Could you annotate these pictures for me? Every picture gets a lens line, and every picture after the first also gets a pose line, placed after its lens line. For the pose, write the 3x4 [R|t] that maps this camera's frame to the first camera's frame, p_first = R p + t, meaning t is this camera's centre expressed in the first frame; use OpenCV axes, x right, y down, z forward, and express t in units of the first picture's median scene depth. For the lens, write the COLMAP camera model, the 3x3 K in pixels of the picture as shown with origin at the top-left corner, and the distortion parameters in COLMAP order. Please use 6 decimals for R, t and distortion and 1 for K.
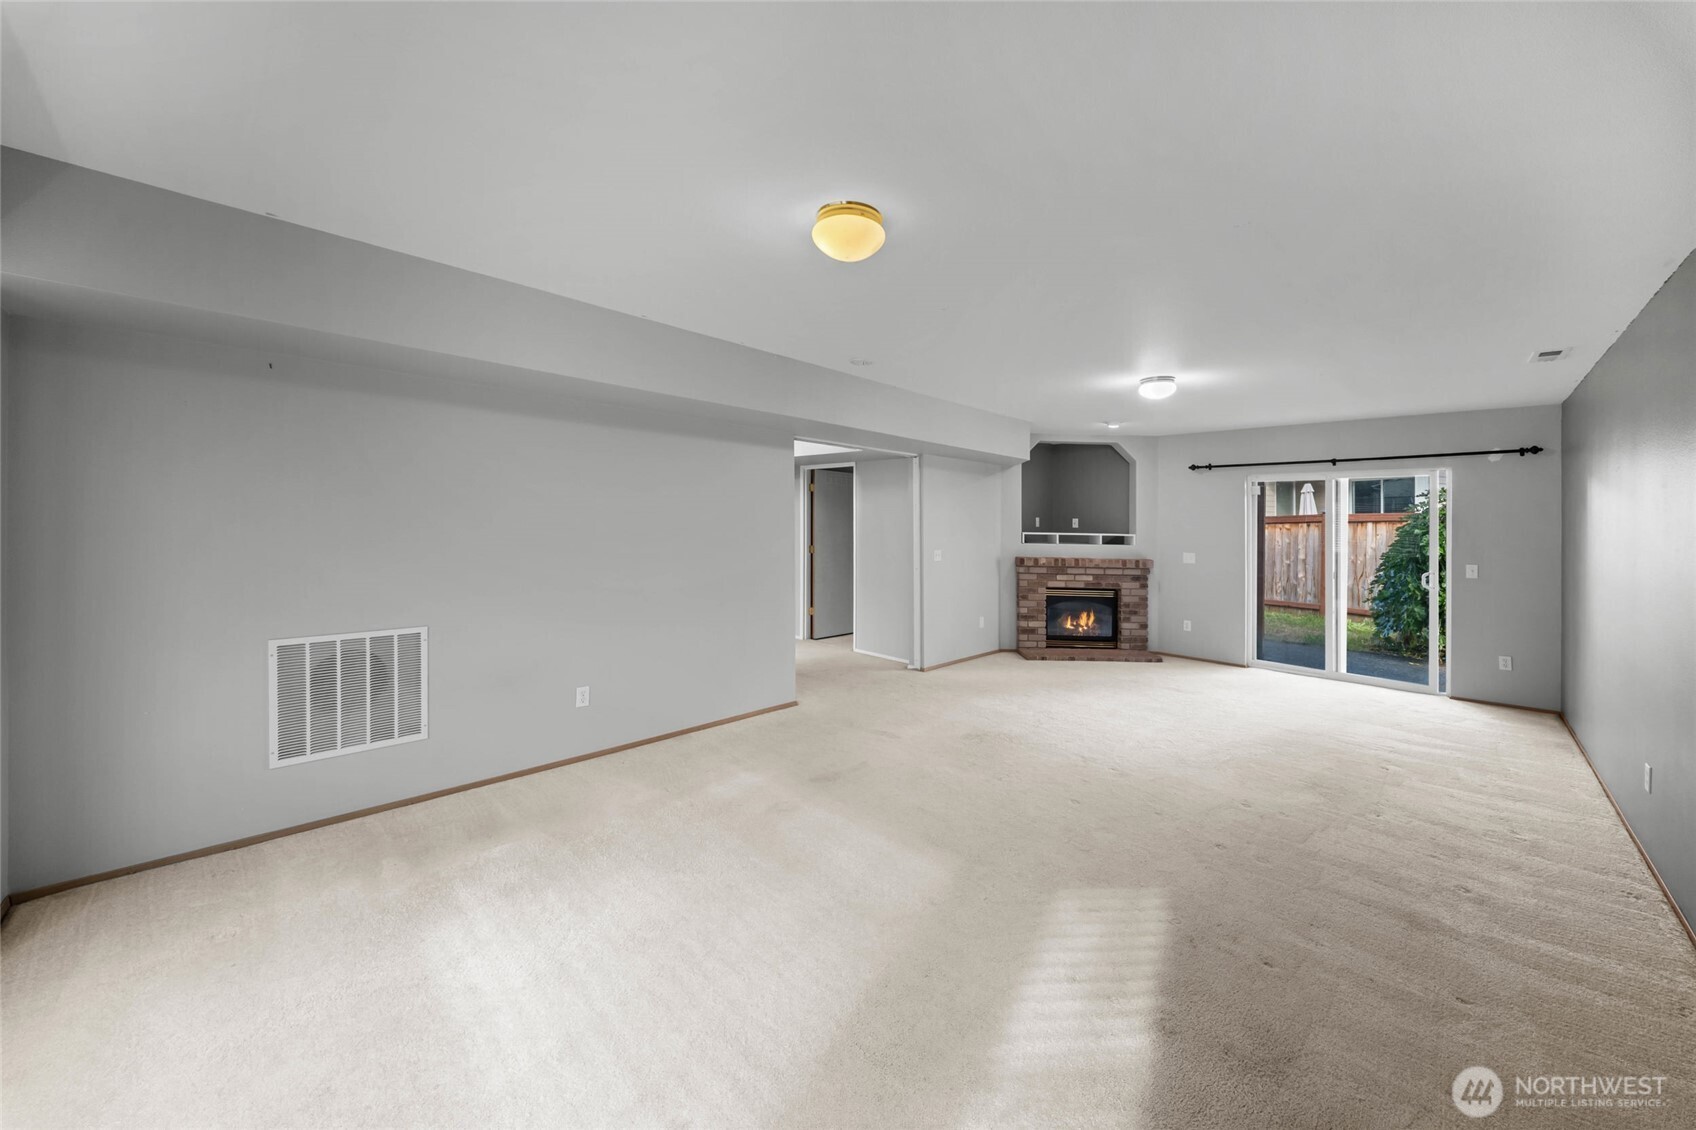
lens RADIAL K [[621.0, 0, 842.2], [0, 621.0, 524.7], [0, 0, 1]] dist [0.000285, -0.002168]
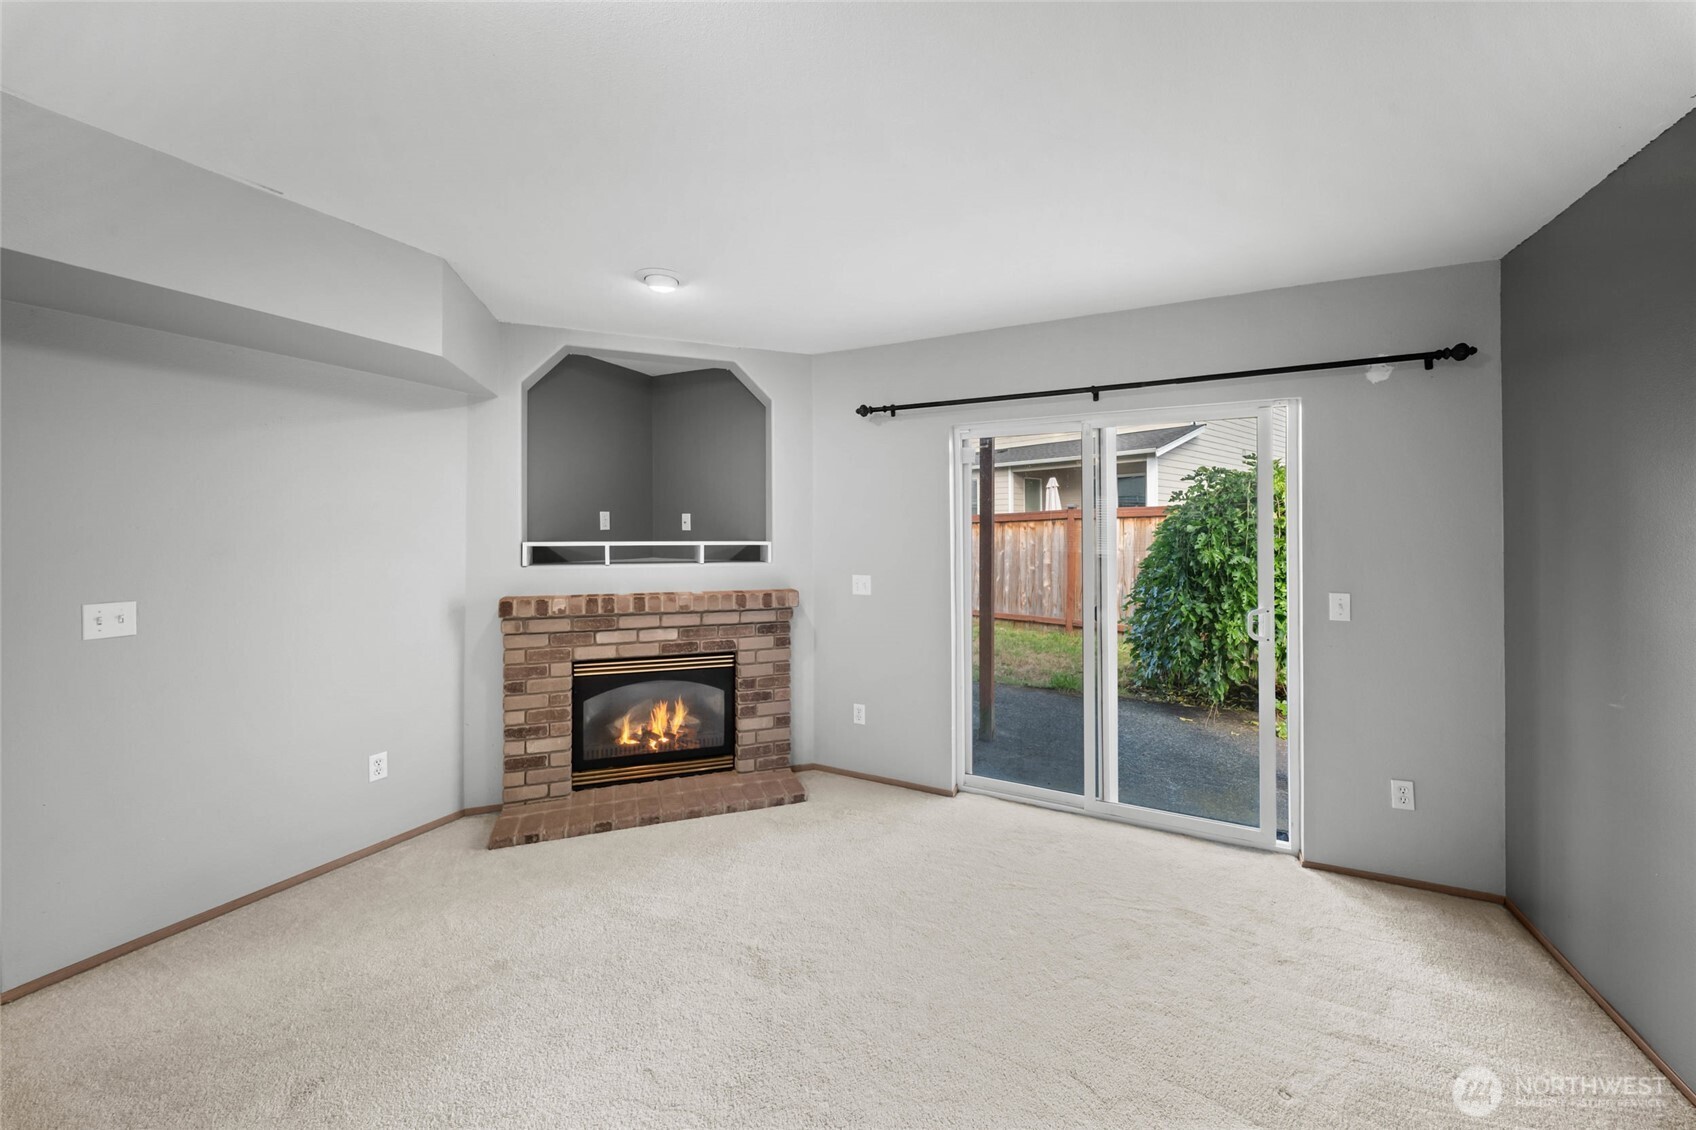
lens RADIAL K [[605.5, 0, 848.1], [0, 605.5, 540.0], [0, 0, 1]] dist [0.022696, -0.000024]
pose [[0.949796, -0.019927, 0.312235, 0.383371], [0.014533, 0.999702, 0.019594, 0.005412], [-0.312533, -0.014073, 0.949803, 0.510081]]
